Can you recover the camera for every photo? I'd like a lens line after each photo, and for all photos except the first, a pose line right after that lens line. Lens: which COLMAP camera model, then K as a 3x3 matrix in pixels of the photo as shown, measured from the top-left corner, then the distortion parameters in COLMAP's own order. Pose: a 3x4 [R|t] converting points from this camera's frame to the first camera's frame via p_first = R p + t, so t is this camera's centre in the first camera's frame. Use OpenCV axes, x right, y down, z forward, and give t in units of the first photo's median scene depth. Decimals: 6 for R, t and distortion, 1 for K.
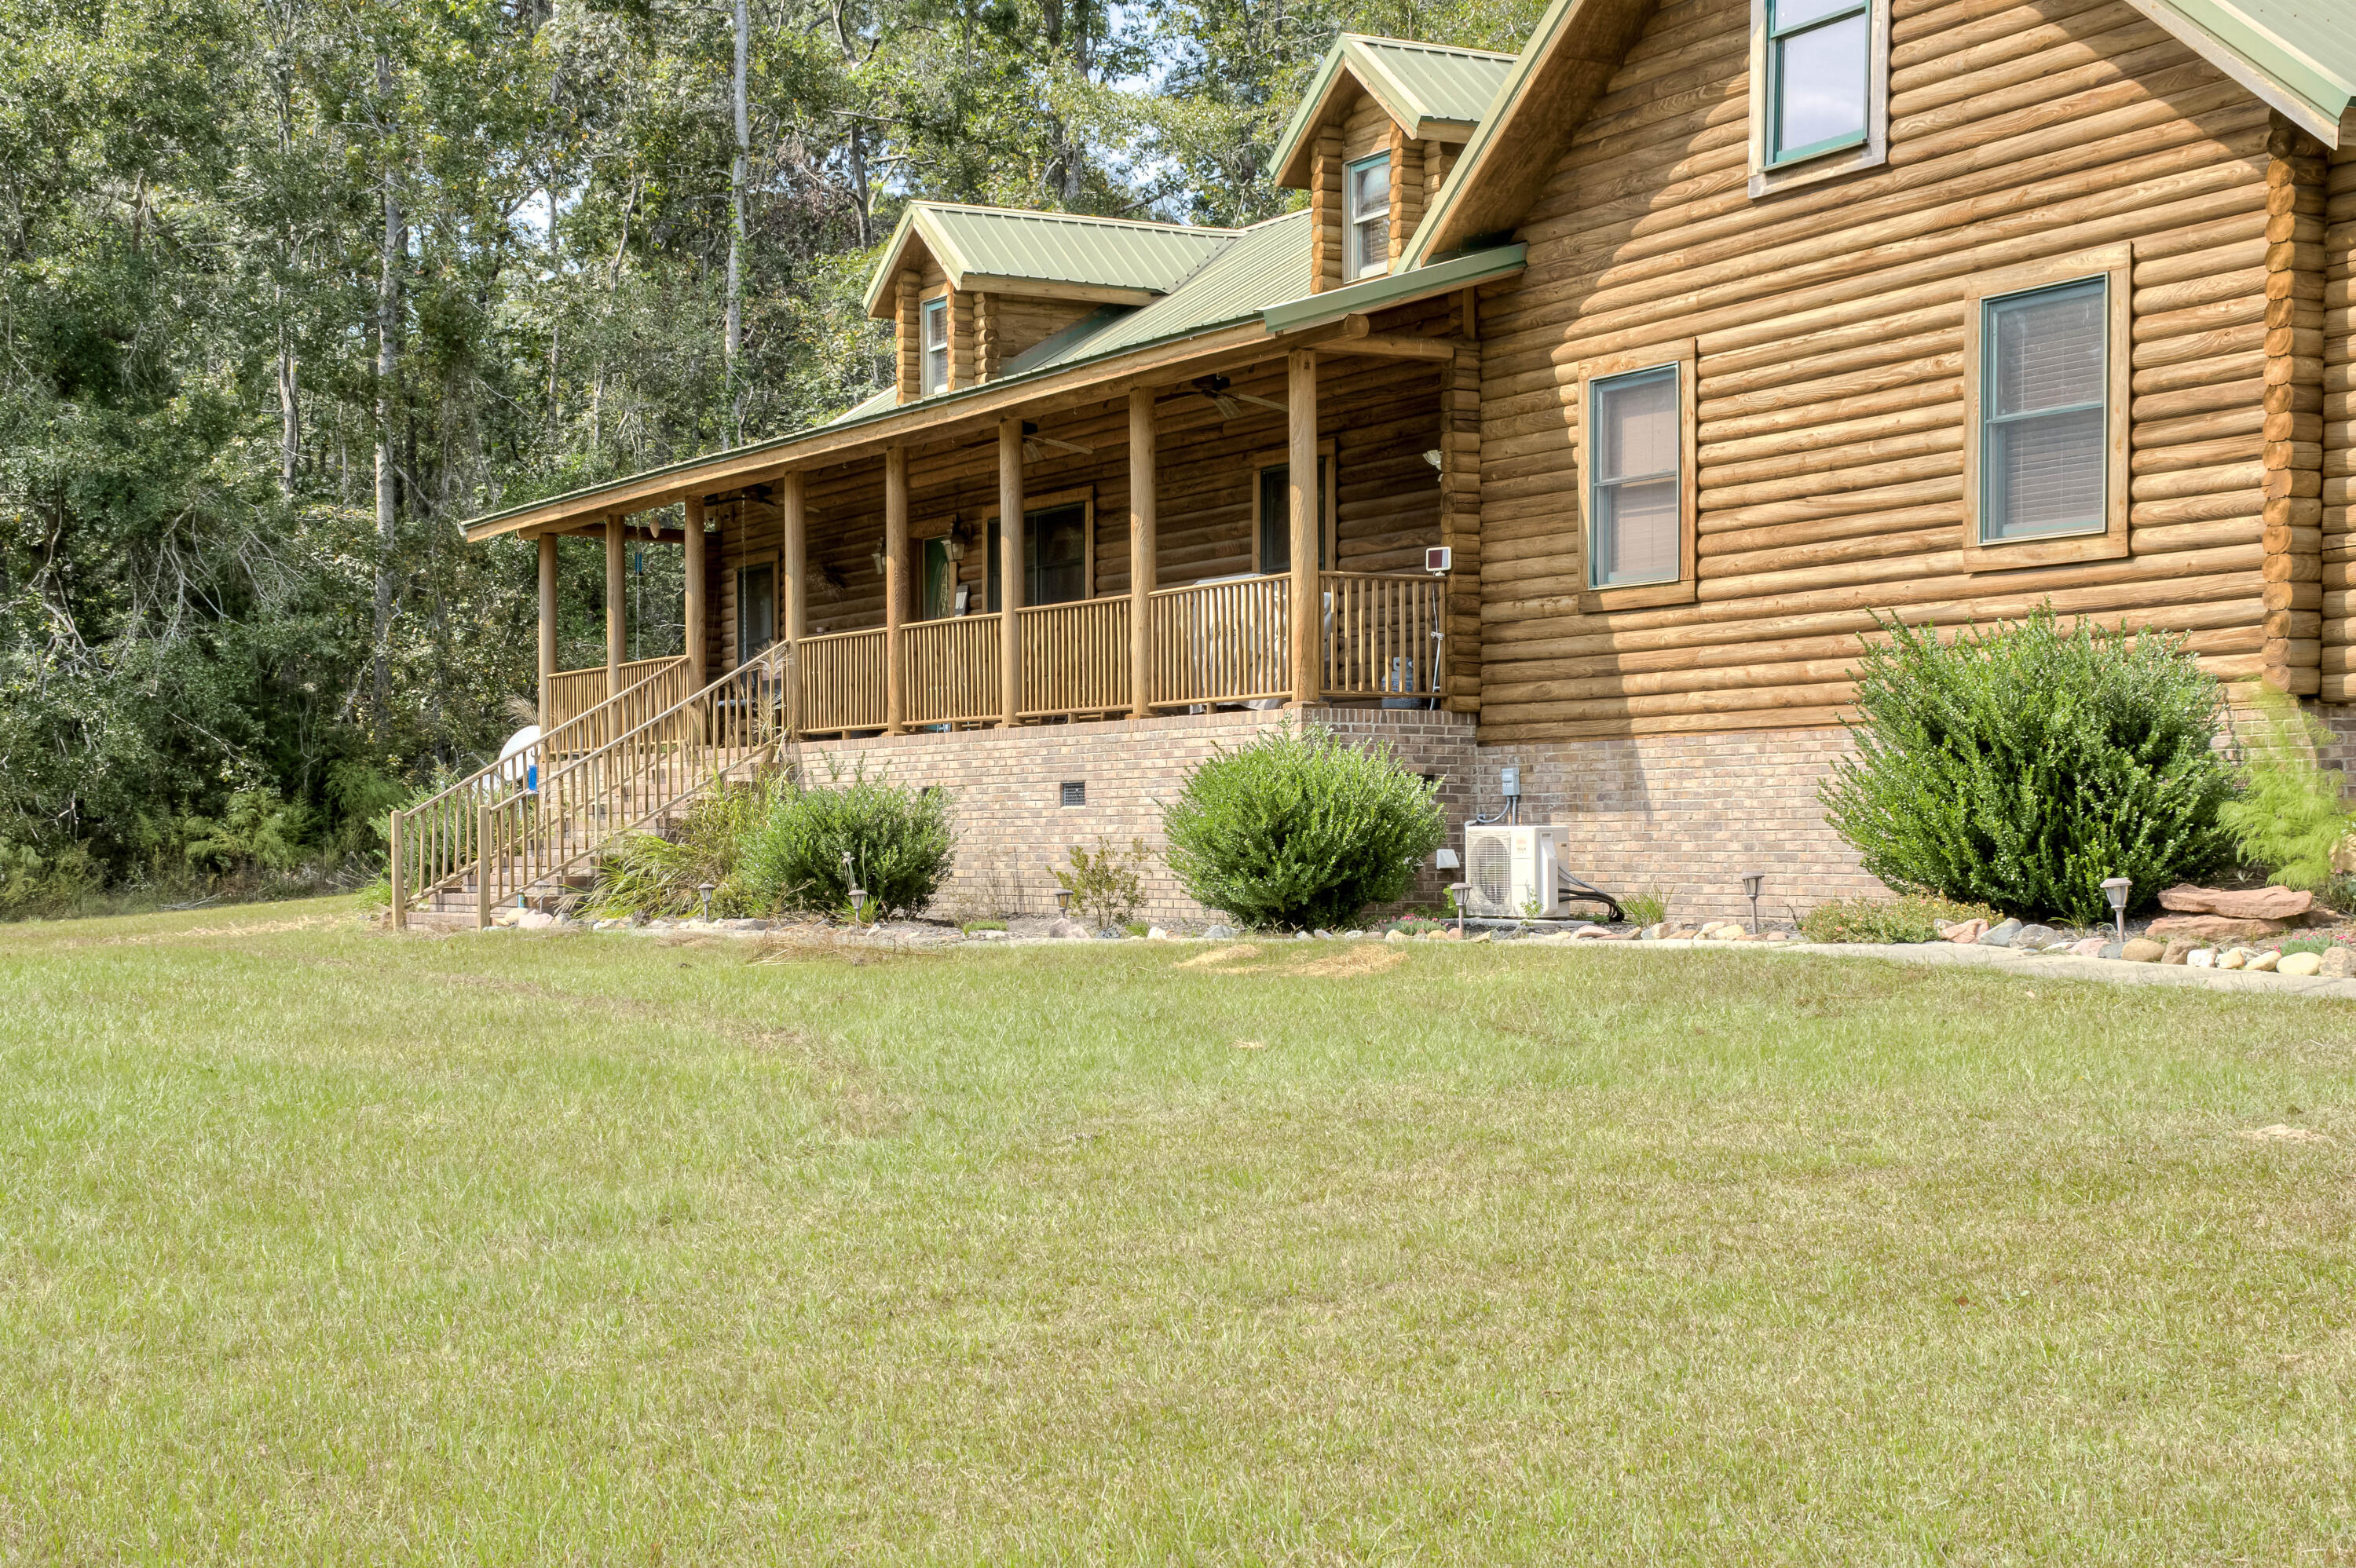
lens RADIAL K [[3315.3, 0, 1172.6], [0, 3315.3, 791.2], [0, 0, 1]] dist [0.236865, 0.000000]
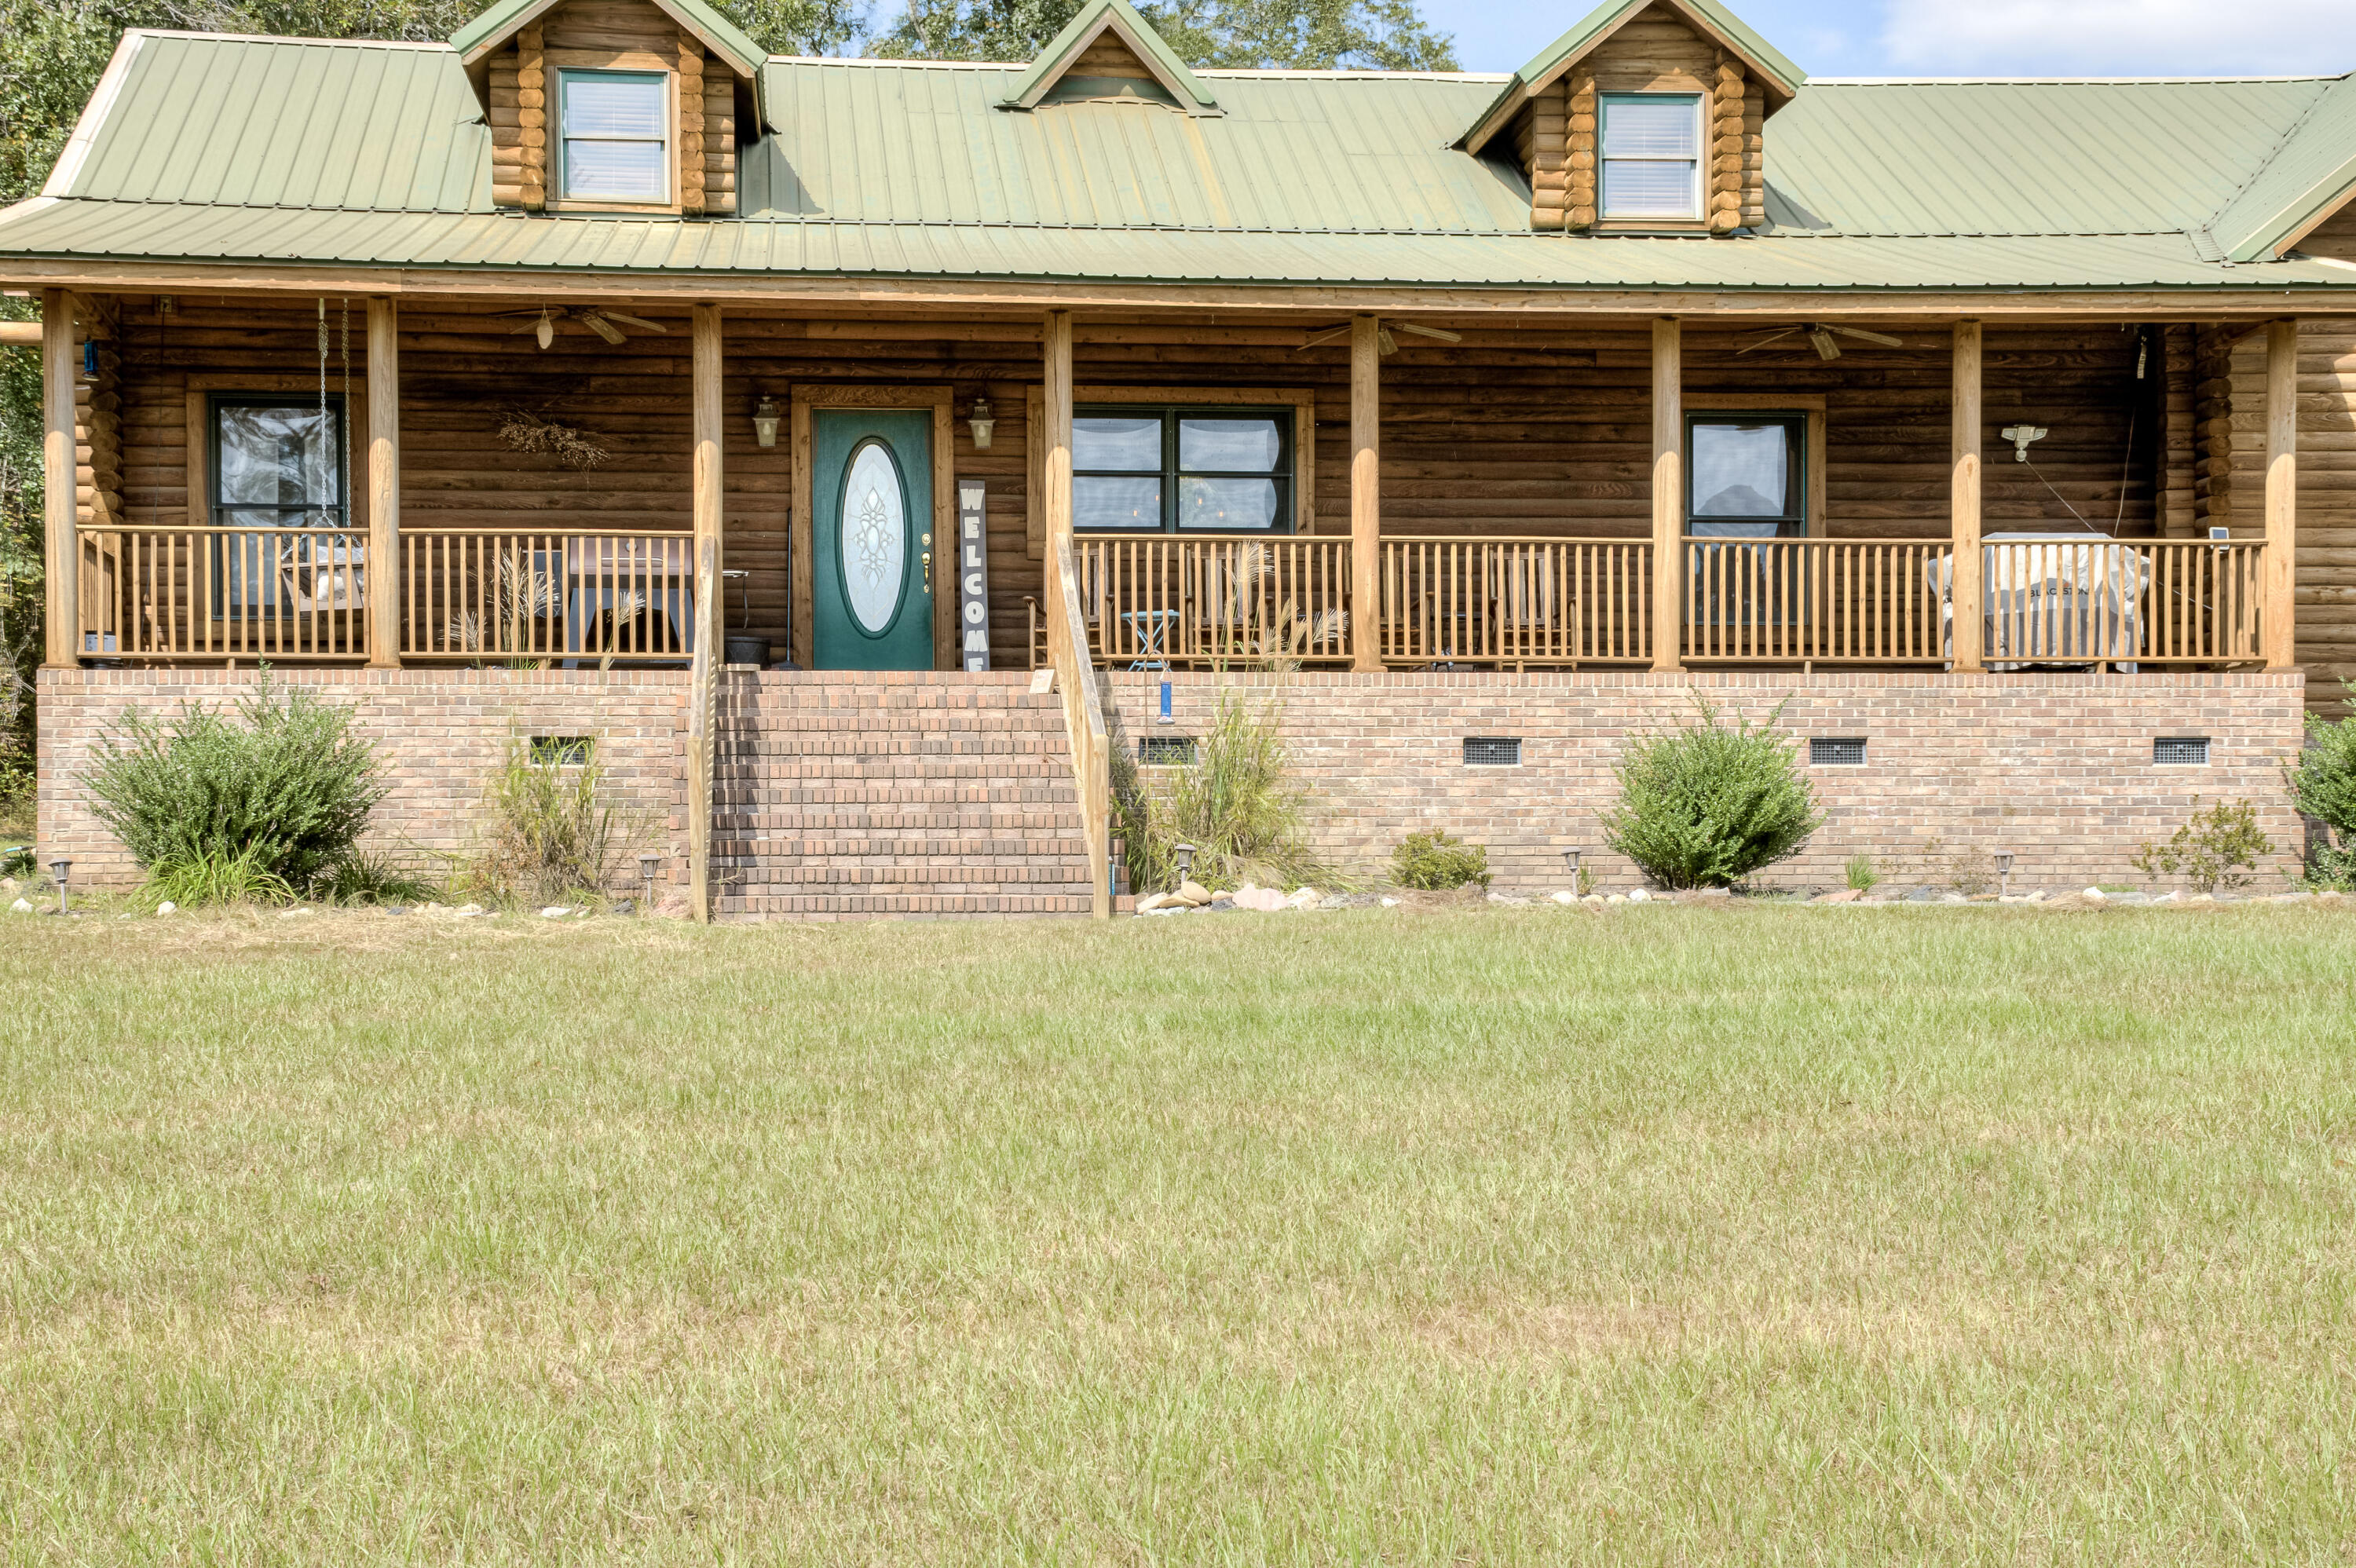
lens RADIAL K [[3315.3, 0, 1180.1], [0, 3315.3, 817.0], [0, 0, 1]] dist [0.236865, 0.000000]
pose [[0.392012, 0.023353, 0.919663, -1.101637], [-0.014114, 0.999713, -0.019370, 0.045822], [-0.919852, -0.005387, 0.392229, 0.950924]]
